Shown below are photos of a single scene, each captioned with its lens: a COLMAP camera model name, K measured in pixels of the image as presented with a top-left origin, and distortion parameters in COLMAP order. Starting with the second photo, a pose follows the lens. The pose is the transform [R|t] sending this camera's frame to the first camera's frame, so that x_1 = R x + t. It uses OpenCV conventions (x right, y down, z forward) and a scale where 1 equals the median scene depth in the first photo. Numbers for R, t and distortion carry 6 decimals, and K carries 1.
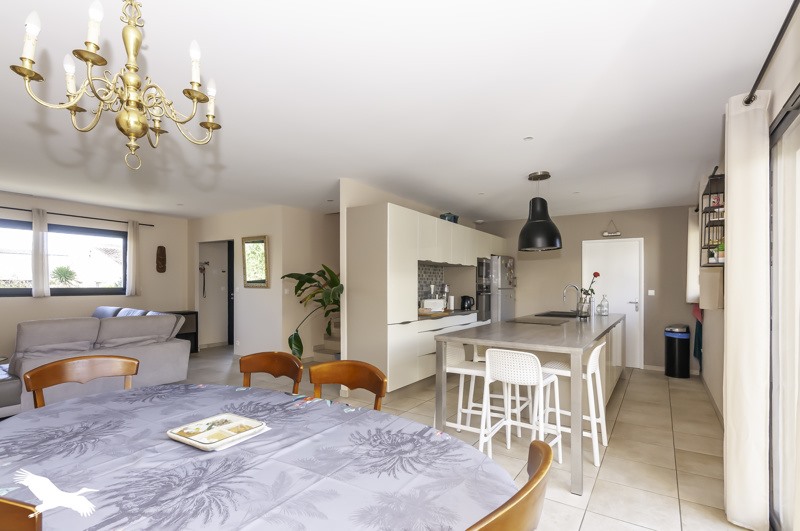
lens RADIAL K [[400.8, 0, 401.2], [0, 400.8, 279.3], [0, 0, 1]] dist [-0.001051, -0.000373]
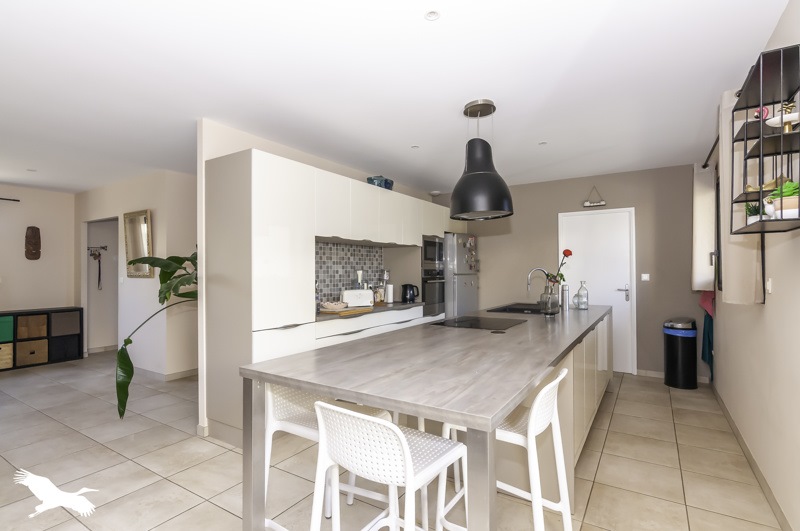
lens RADIAL K [[394.6, 0, 400.0], [0, 394.6, 265.5], [0, 0, 1]] dist [0.001123, 0.000437]
pose [[0.999906, -0.012486, 0.005660, 0.148505], [0.012486, 0.999922, 0.000051, 0.004801], [-0.005660, 0.000020, 0.999984, 0.244075]]
